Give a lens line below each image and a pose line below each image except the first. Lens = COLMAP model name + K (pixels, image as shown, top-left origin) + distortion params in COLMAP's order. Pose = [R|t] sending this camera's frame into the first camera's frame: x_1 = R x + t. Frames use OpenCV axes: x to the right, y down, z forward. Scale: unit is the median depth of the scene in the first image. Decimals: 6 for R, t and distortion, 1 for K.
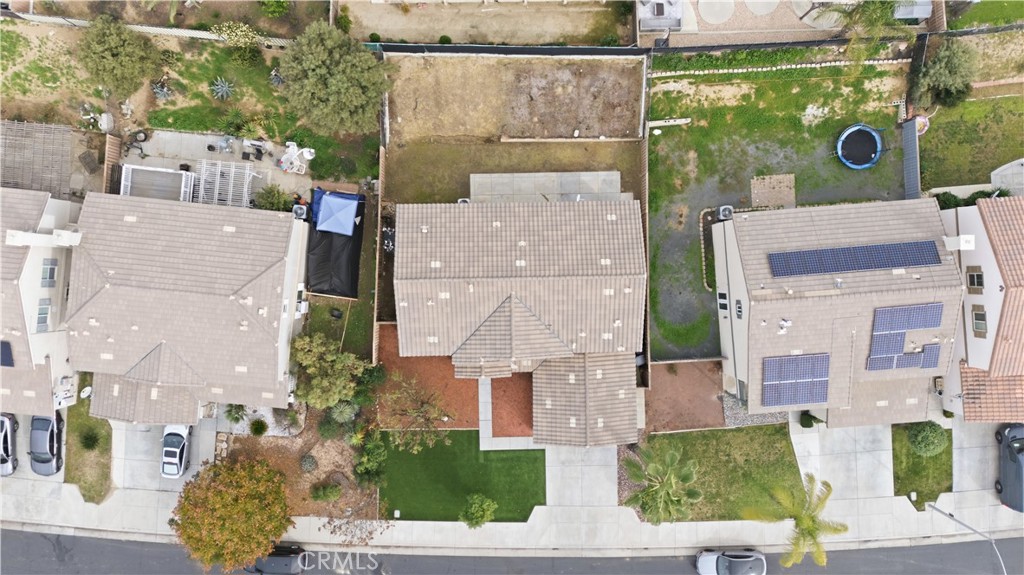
lens RADIAL K [[764.6, 0, 511.1], [0, 764.6, 287.6], [0, 0, 1]] dist [0.031762, 0.003973]
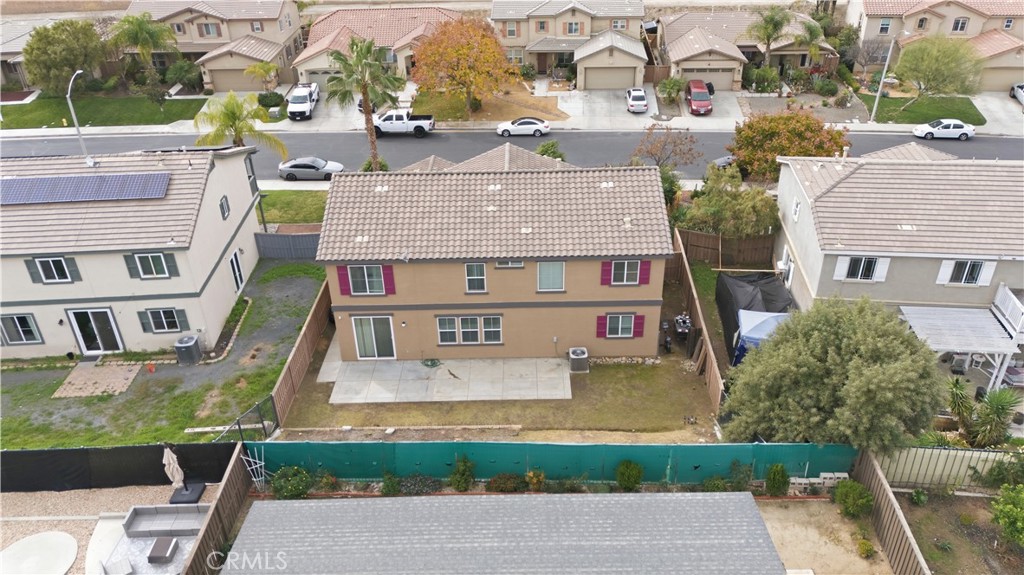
lens RADIAL K [[764.6, 0, 512.0], [0, 764.6, 287.5], [0, 0, 1]] dist [0.031762, 0.003973]
pose [[-0.999615, -0.001744, 0.027702, -0.022625], [0.024826, -0.502513, 0.864213, -0.638051], [0.012413, 0.864568, 0.502362, 0.613510]]
